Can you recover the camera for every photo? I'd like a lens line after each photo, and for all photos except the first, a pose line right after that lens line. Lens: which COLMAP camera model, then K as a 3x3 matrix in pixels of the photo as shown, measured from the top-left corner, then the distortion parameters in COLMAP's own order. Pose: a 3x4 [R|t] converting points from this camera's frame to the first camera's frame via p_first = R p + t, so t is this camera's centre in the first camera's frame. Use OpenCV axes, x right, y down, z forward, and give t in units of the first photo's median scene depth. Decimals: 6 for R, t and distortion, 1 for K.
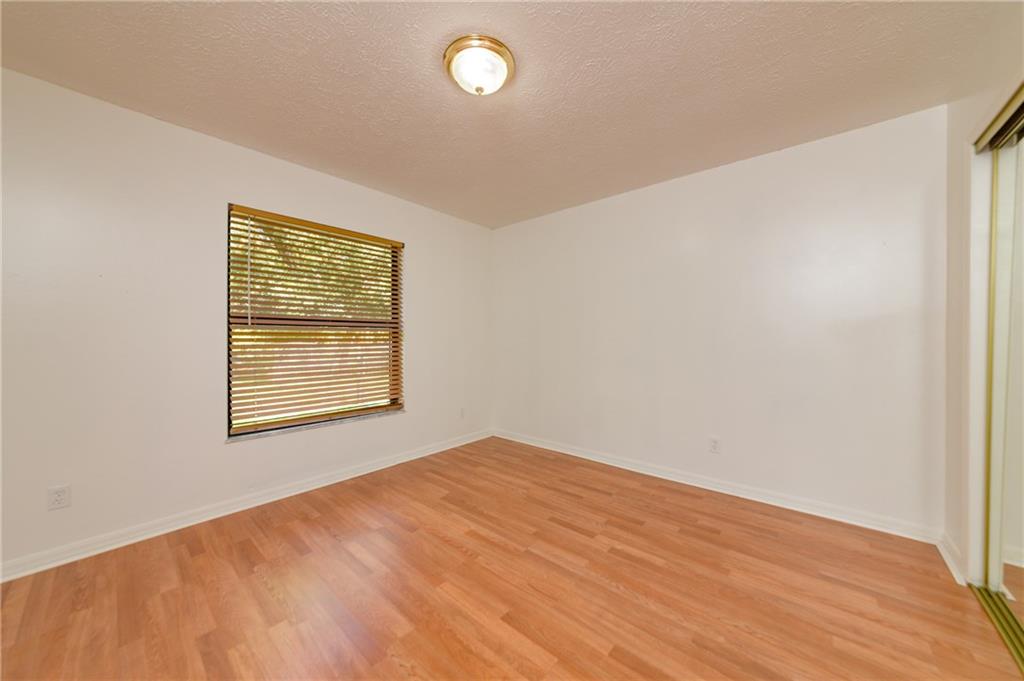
lens RADIAL K [[356.1, 0, 509.3], [0, 356.1, 340.2], [0, 0, 1]] dist [-0.006547, 0.000023]
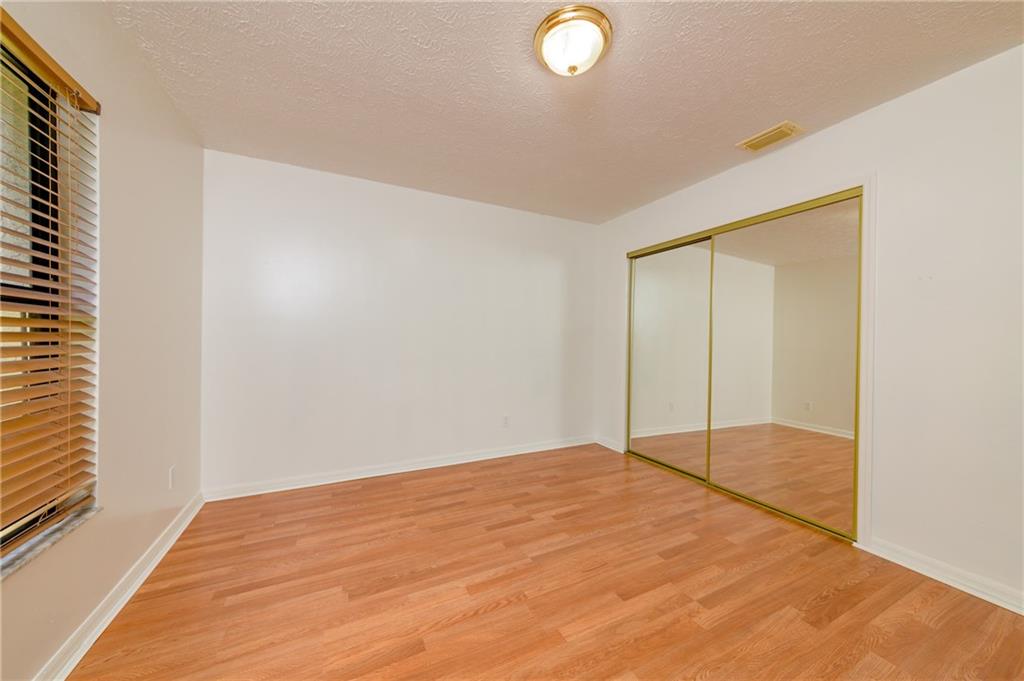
lens RADIAL K [[361.2, 0, 513.9], [0, 361.2, 339.5], [0, 0, 1]] dist [0.002461, 0.000256]
pose [[0.381600, 0.000533, 0.924327, -0.755020], [-0.001820, 0.999998, 0.000175, 0.002904], [-0.924326, -0.001749, 0.381600, 0.587184]]
